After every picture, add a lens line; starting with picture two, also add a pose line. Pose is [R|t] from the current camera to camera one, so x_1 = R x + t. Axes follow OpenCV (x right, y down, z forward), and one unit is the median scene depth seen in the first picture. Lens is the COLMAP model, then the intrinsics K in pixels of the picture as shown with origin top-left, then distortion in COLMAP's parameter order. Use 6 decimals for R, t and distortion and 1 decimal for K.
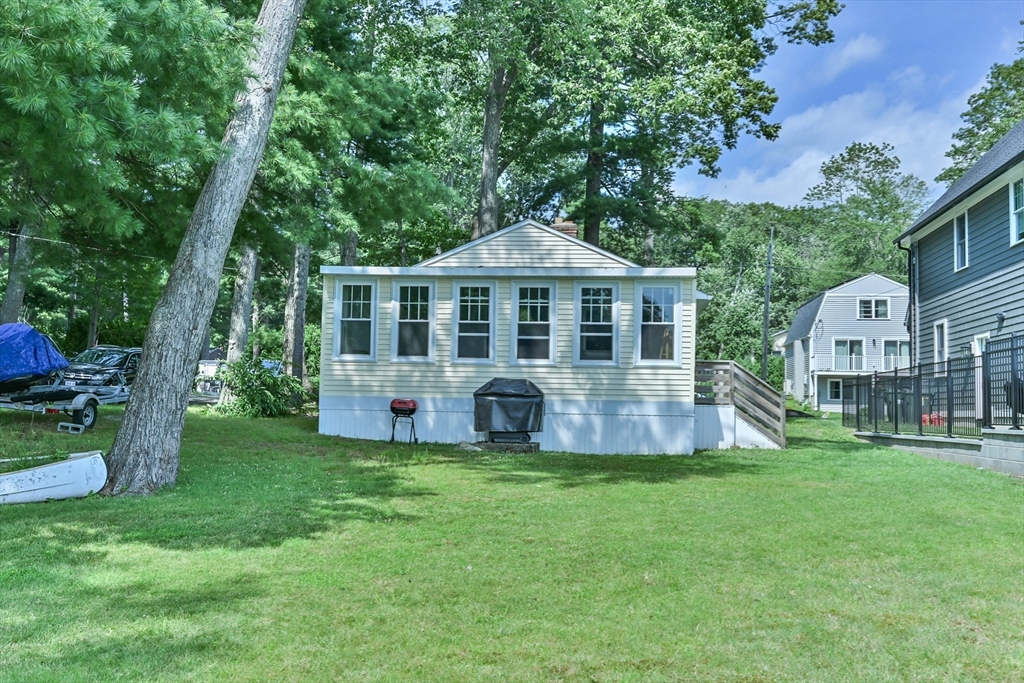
lens RADIAL K [[998.5, 0, 504.9], [0, 998.5, 341.0], [0, 0, 1]] dist [0.006607, 0.002797]
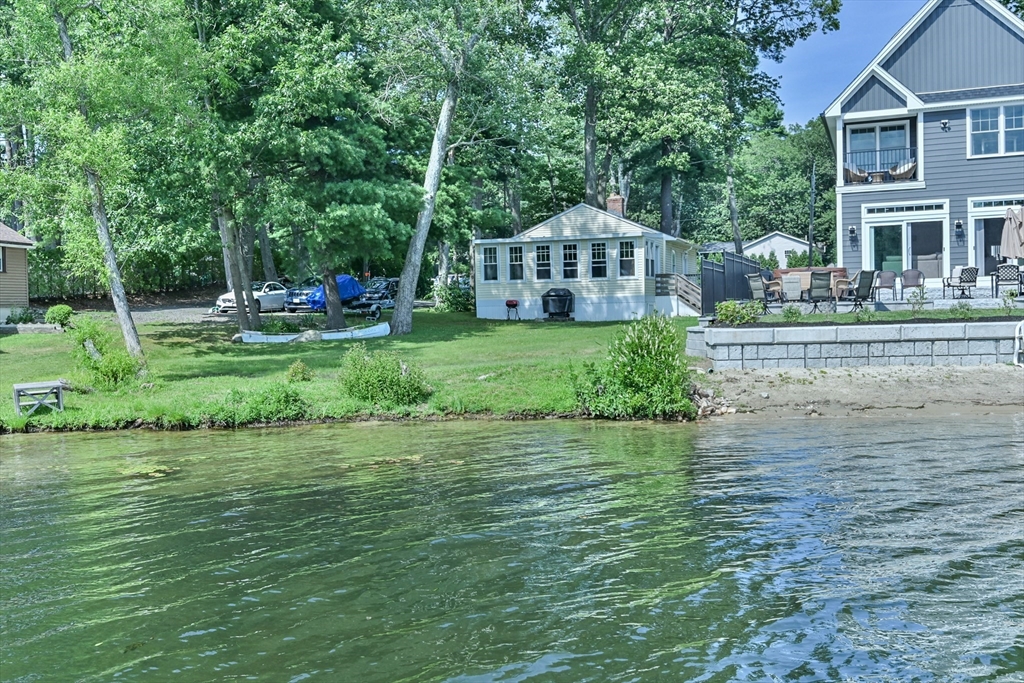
lens RADIAL K [[959.3, 0, 503.6], [0, 959.3, 337.9], [0, 0, 1]] dist [-0.004120, 0.007233]
pose [[0.970908, -0.037869, -0.236439, 0.367027], [0.061784, 0.993599, 0.094568, -0.057934], [0.231345, -0.106425, 0.967033, -1.020203]]
